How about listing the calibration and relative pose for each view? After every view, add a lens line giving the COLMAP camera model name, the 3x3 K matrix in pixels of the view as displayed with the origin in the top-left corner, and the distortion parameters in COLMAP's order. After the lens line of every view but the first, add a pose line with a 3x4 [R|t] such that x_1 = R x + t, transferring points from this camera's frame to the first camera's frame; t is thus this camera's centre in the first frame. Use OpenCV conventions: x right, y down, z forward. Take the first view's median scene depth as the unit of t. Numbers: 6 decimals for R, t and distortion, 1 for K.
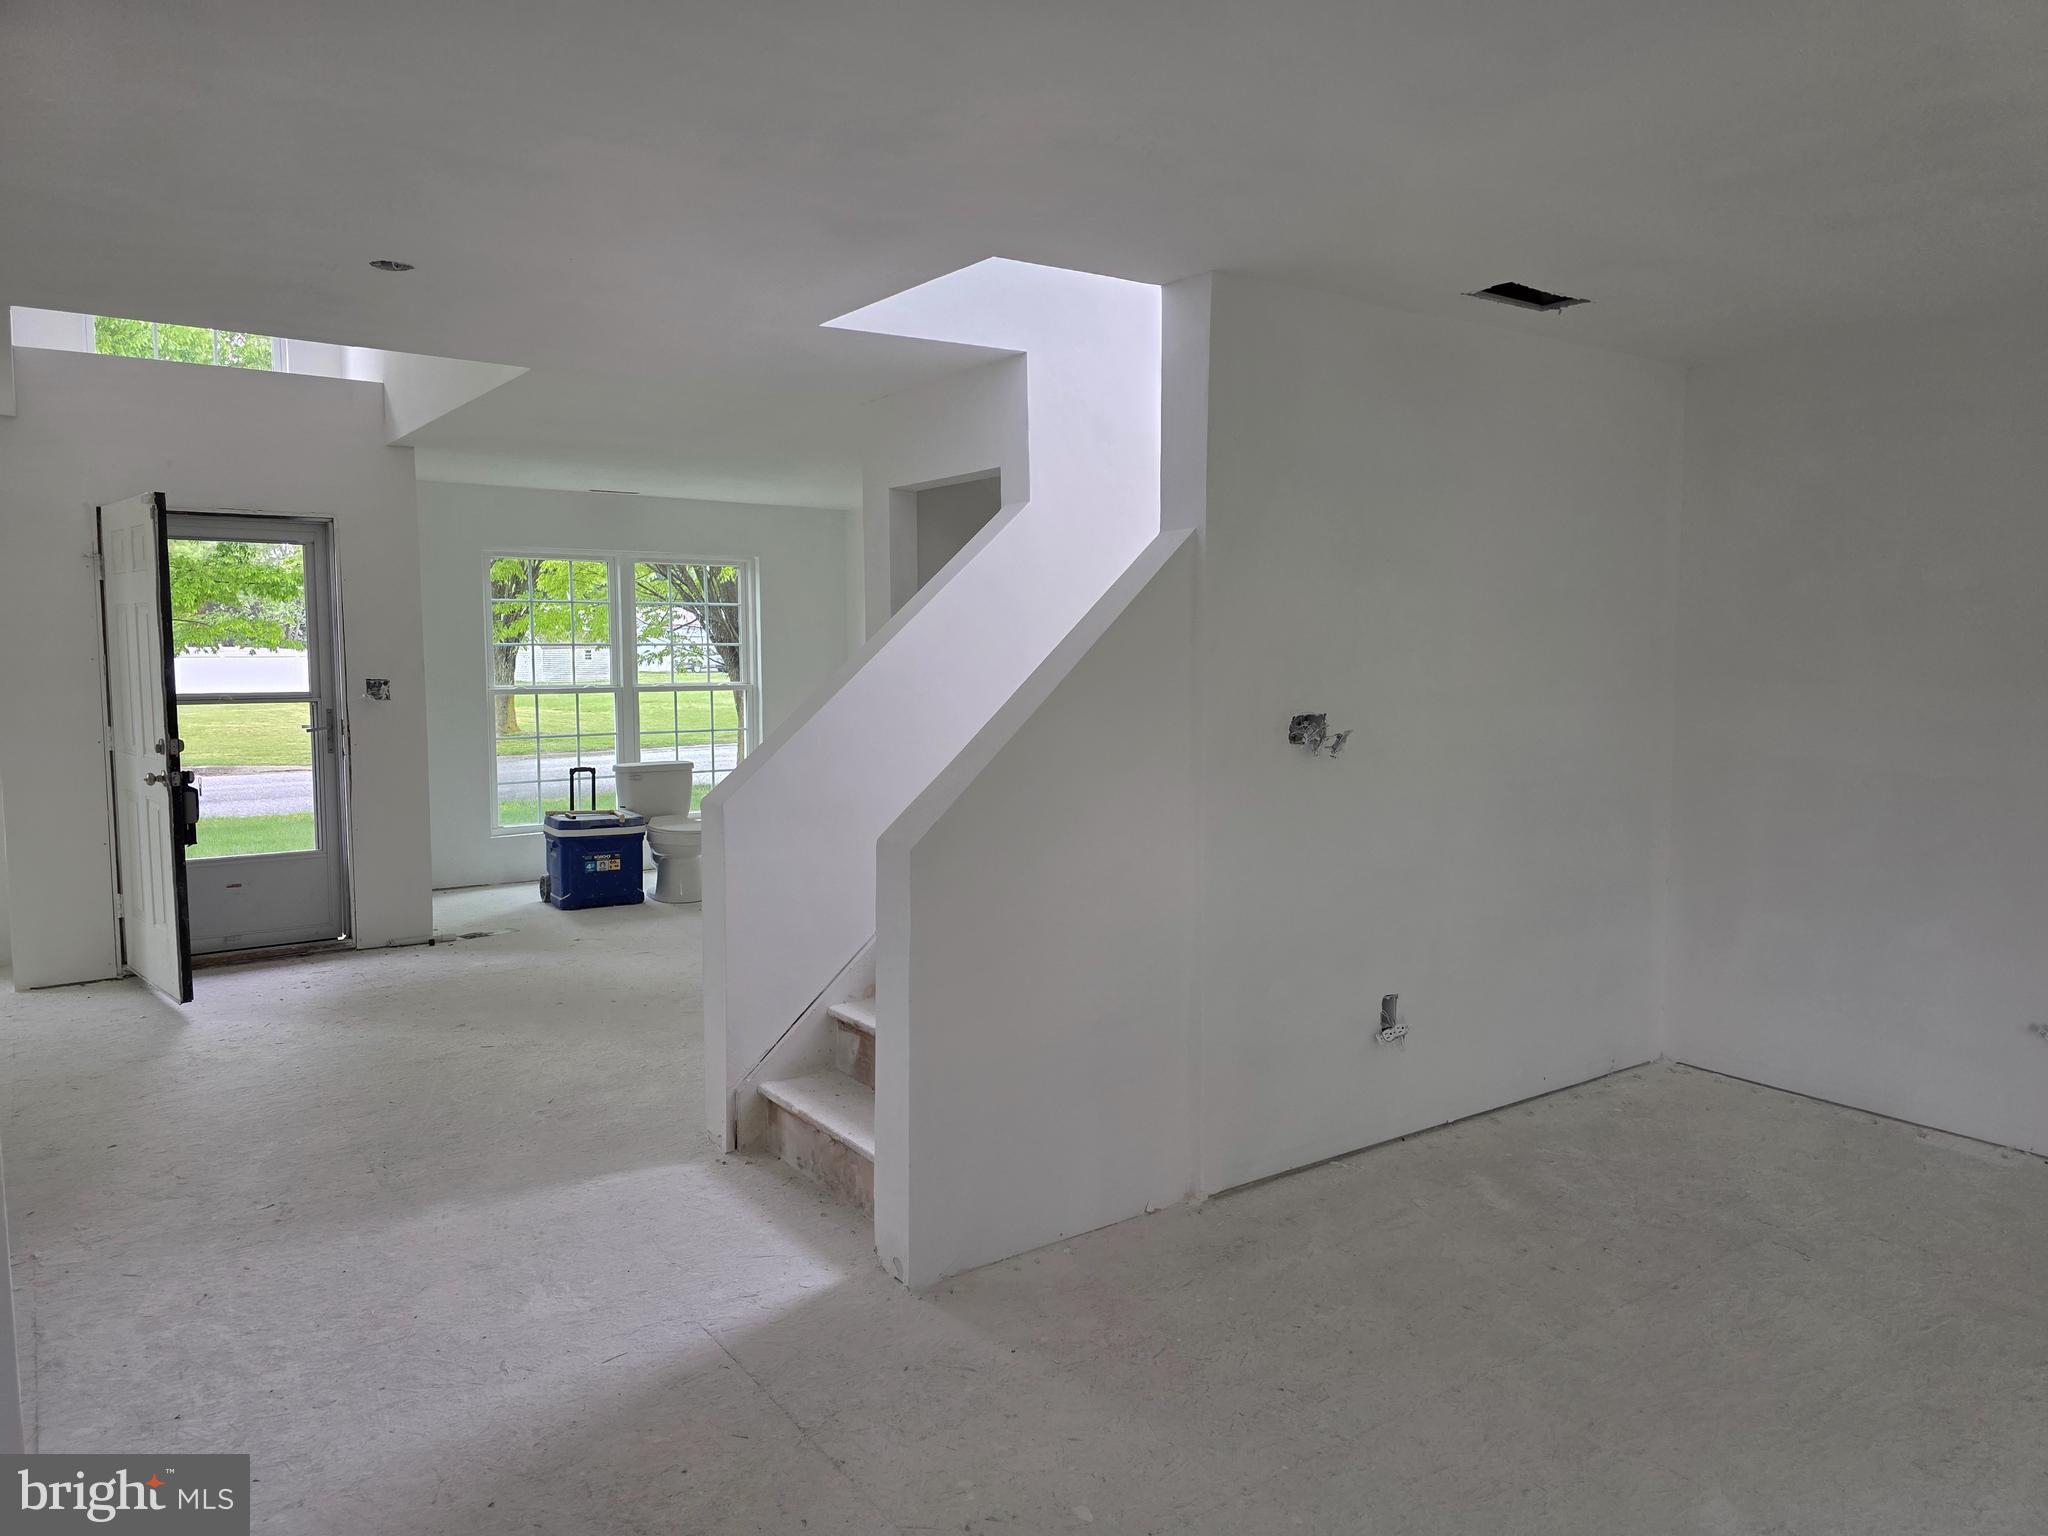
lens RADIAL K [[1380.6, 0, 1022.3], [0, 1380.6, 736.9], [0, 0, 1]] dist [0.100403, -0.096788]
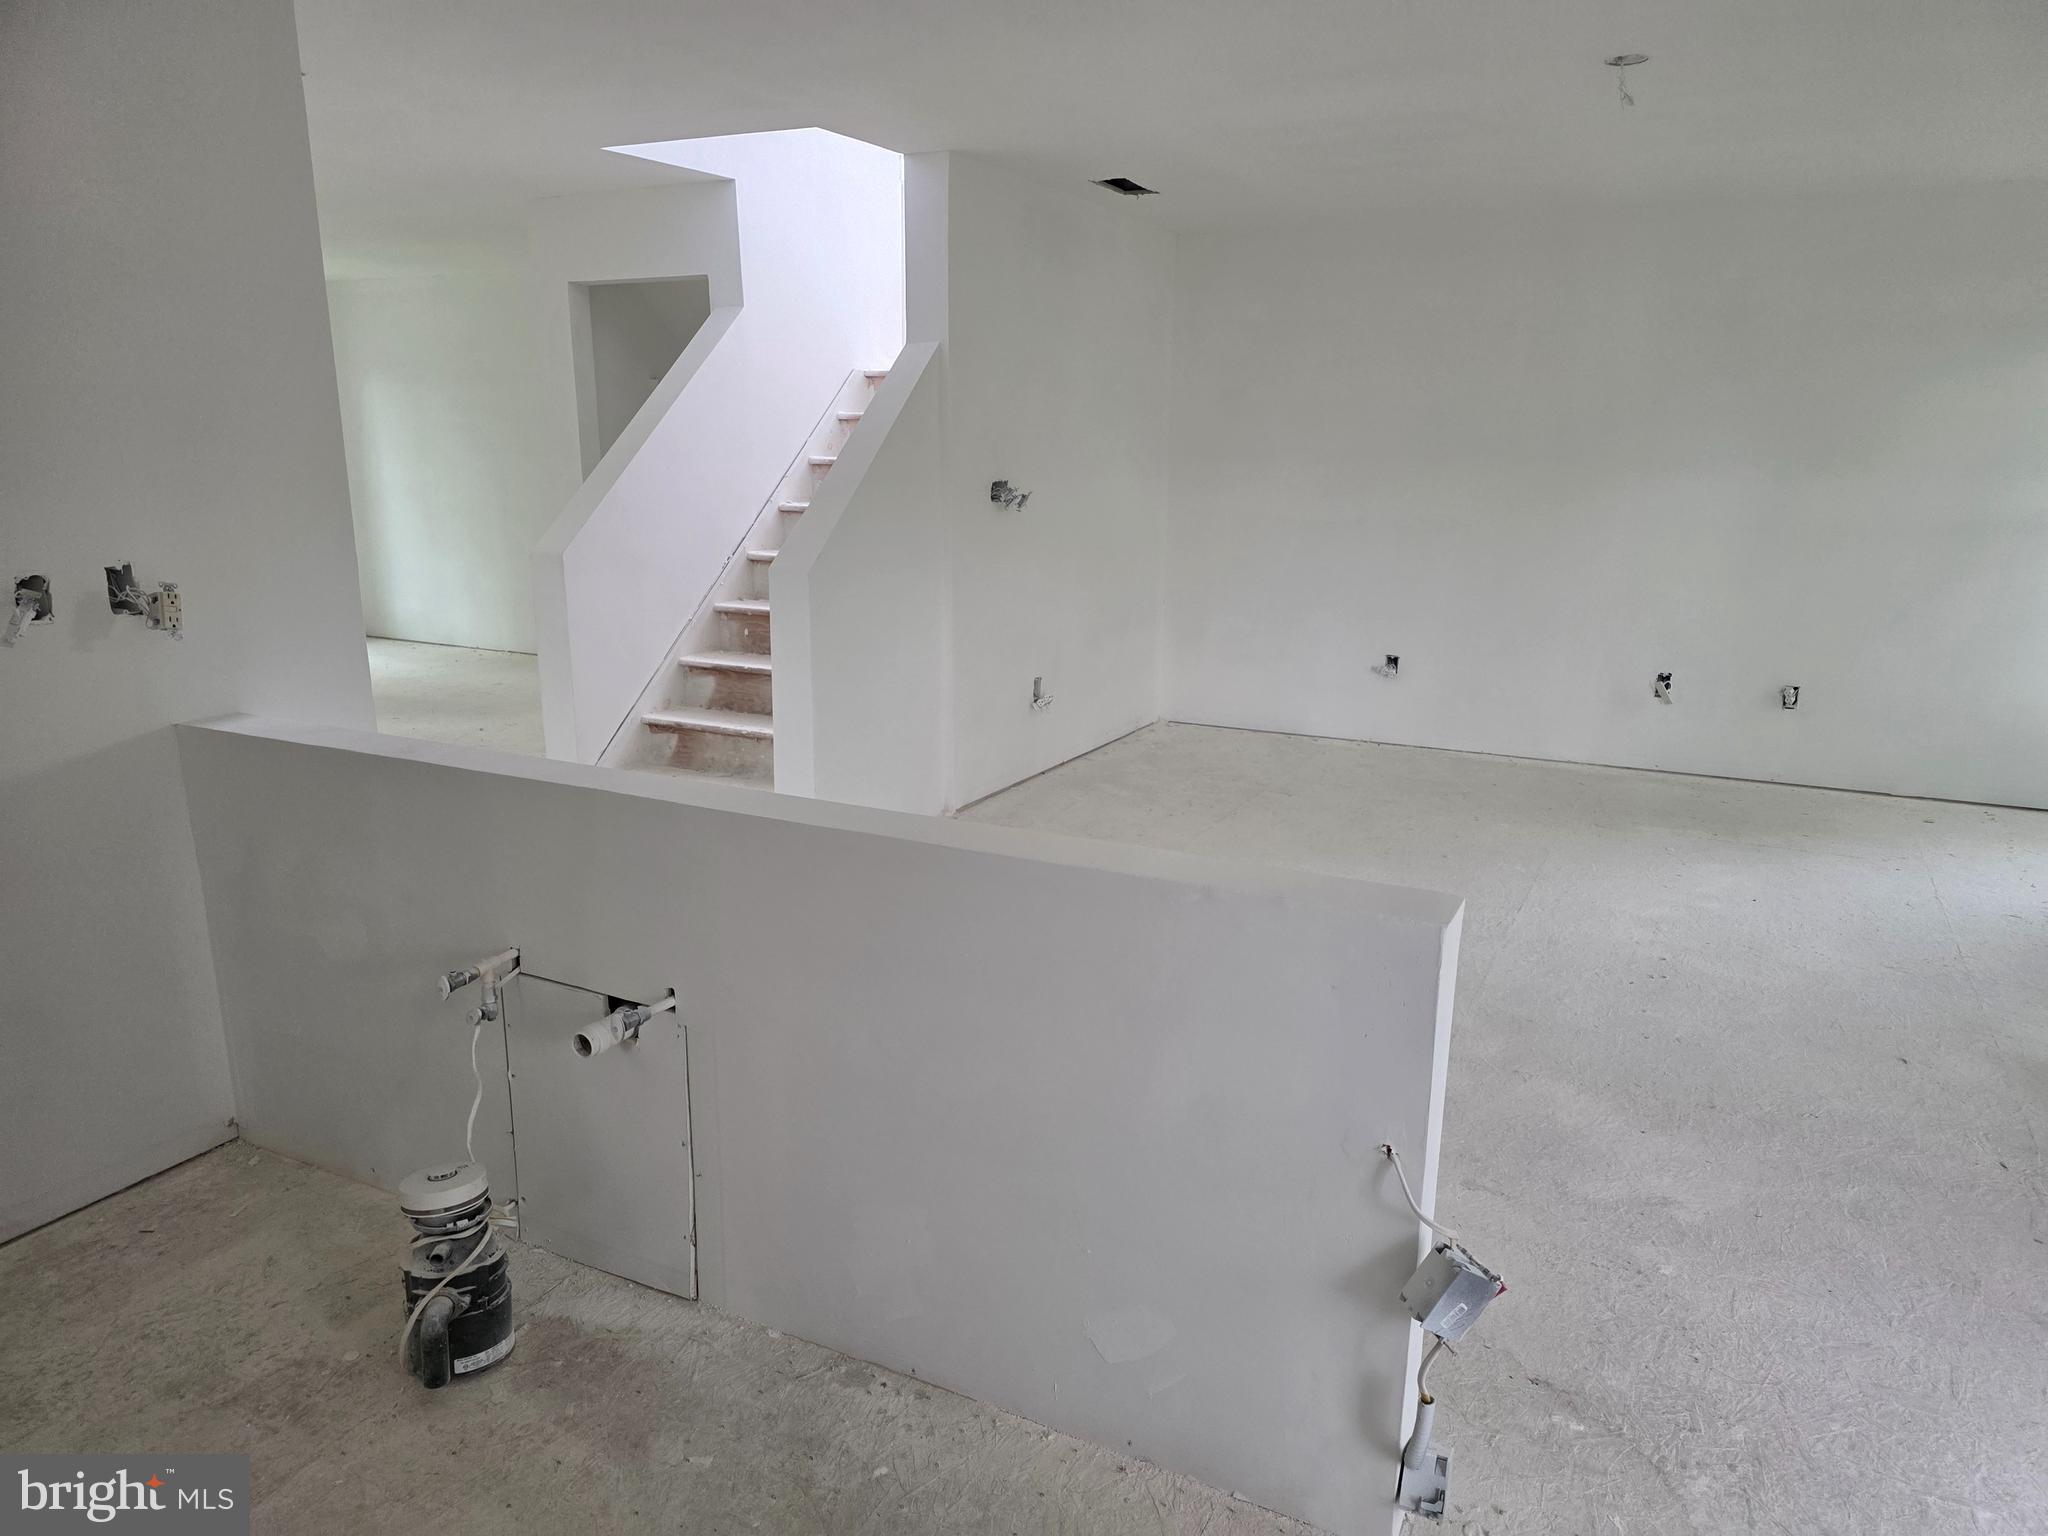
lens RADIAL K [[1380.6, 0, 1022.3], [0, 1380.6, 736.9], [0, 0, 1]] dist [0.100403, -0.096788]
pose [[0.894441, -0.083076, 0.439402, -0.399822], [0.018342, 0.988581, 0.149569, 0.029847], [-0.446810, -0.125721, 0.885751, -0.293242]]
